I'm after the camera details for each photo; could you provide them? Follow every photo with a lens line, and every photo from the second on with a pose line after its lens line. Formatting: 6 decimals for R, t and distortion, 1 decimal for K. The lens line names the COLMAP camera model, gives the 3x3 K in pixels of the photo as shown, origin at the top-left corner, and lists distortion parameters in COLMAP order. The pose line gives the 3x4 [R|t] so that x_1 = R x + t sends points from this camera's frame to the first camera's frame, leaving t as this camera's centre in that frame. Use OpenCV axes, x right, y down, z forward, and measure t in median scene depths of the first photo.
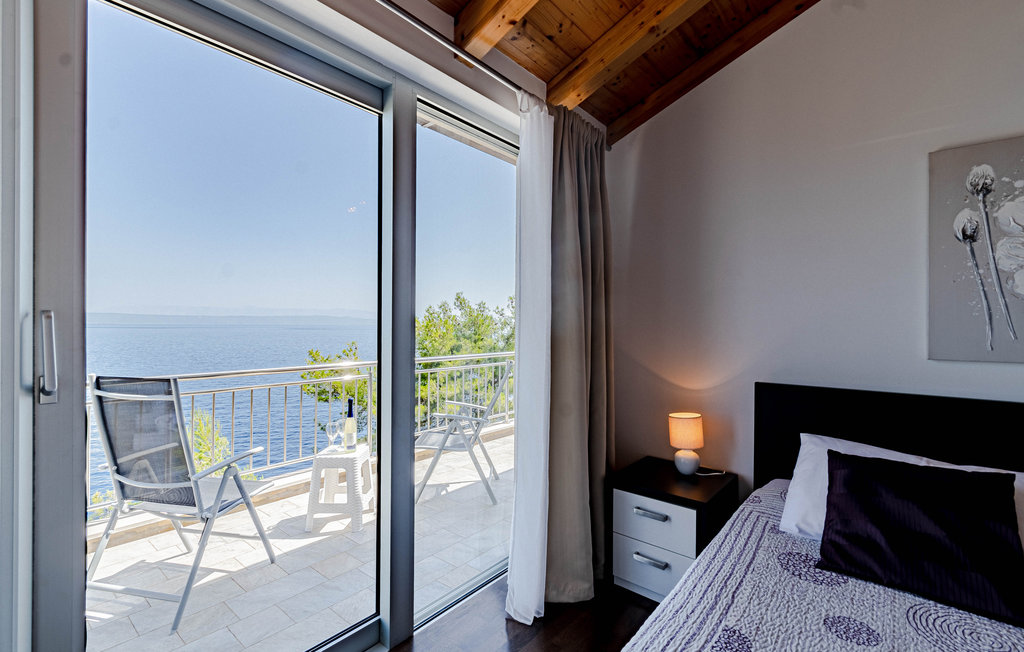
lens RADIAL K [[451.5, 0, 507.7], [0, 451.5, 320.6], [0, 0, 1]] dist [-0.008610, -0.000563]
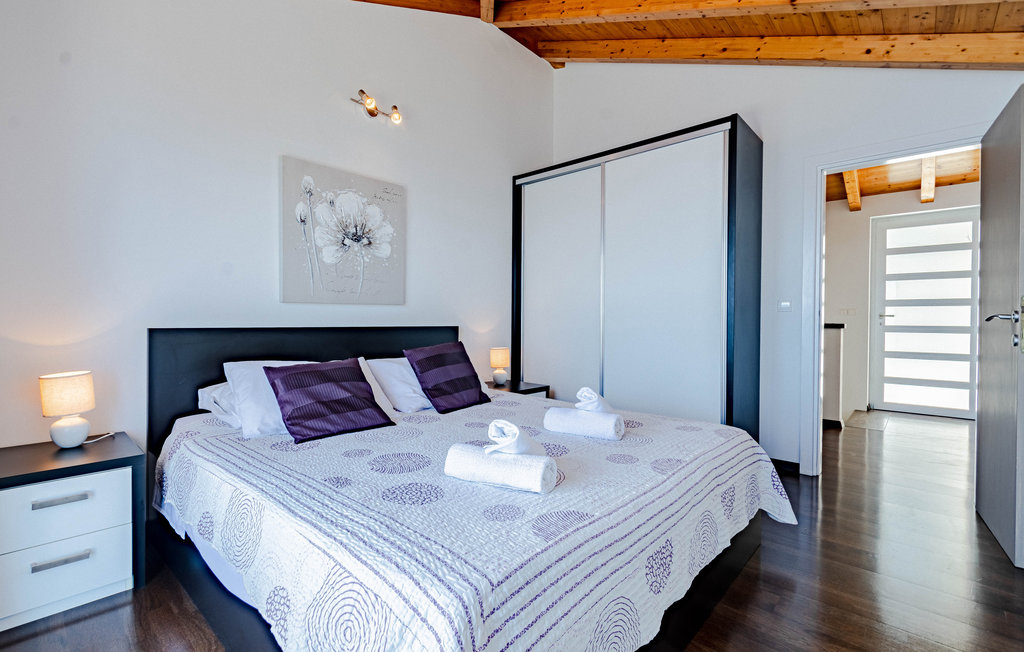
lens RADIAL K [[451.5, 0, 507.7], [0, 451.5, 320.6], [0, 0, 1]] dist [-0.008610, -0.000563]
pose [[0.037181, -0.012241, 0.999234, -0.450508], [-0.014705, 0.999810, 0.012795, 0.115087], [-0.999200, -0.015169, 0.036994, 0.240371]]
